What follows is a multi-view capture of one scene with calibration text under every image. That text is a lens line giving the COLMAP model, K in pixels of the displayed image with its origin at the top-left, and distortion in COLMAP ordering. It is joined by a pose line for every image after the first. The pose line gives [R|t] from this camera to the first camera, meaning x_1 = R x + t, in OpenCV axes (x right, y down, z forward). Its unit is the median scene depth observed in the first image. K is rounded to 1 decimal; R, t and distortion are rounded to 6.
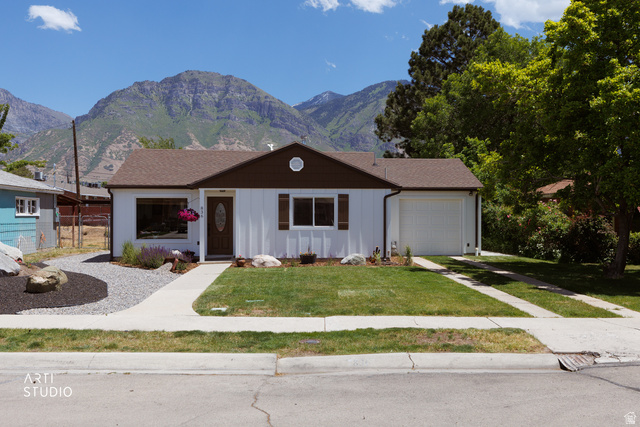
lens RADIAL K [[623.8, 0, 334.2], [0, 623.8, 214.8], [0, 0, 1]] dist [0.016058, 0.000000]
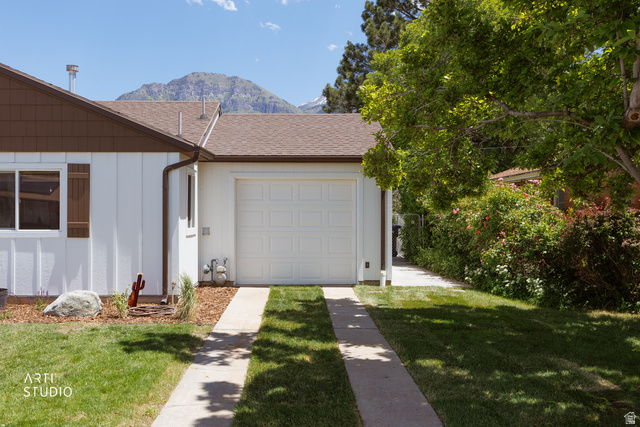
lens RADIAL K [[623.8, 0, 292.4], [0, 623.8, 208.6], [0, 0, 1]] dist [0.016058, 0.000000]
pose [[0.997121, -0.000368, -0.075827, 0.207141], [-0.000382, 0.999951, -0.009880, 0.006076], [0.075827, 0.009881, 0.997072, 0.505958]]
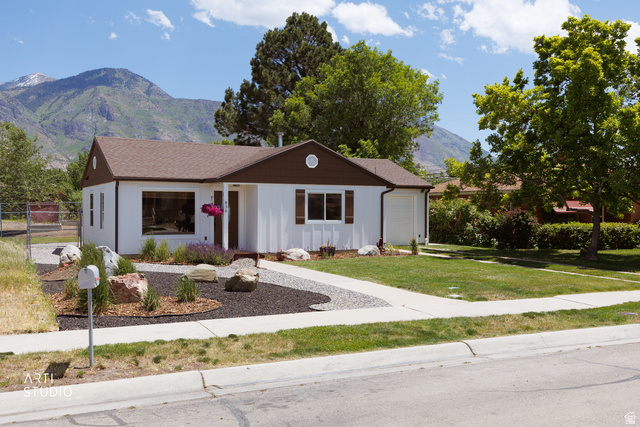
lens RADIAL K [[615.7, 0, 316.5], [0, 615.7, 213.5], [0, 0, 1]] dist [-0.005262, 0.000000]
pose [[0.914471, -0.000675, 0.404652, -0.445588], [-0.003343, 0.999952, 0.009225, -0.002917], [-0.404638, -0.009789, 0.914424, 0.050746]]
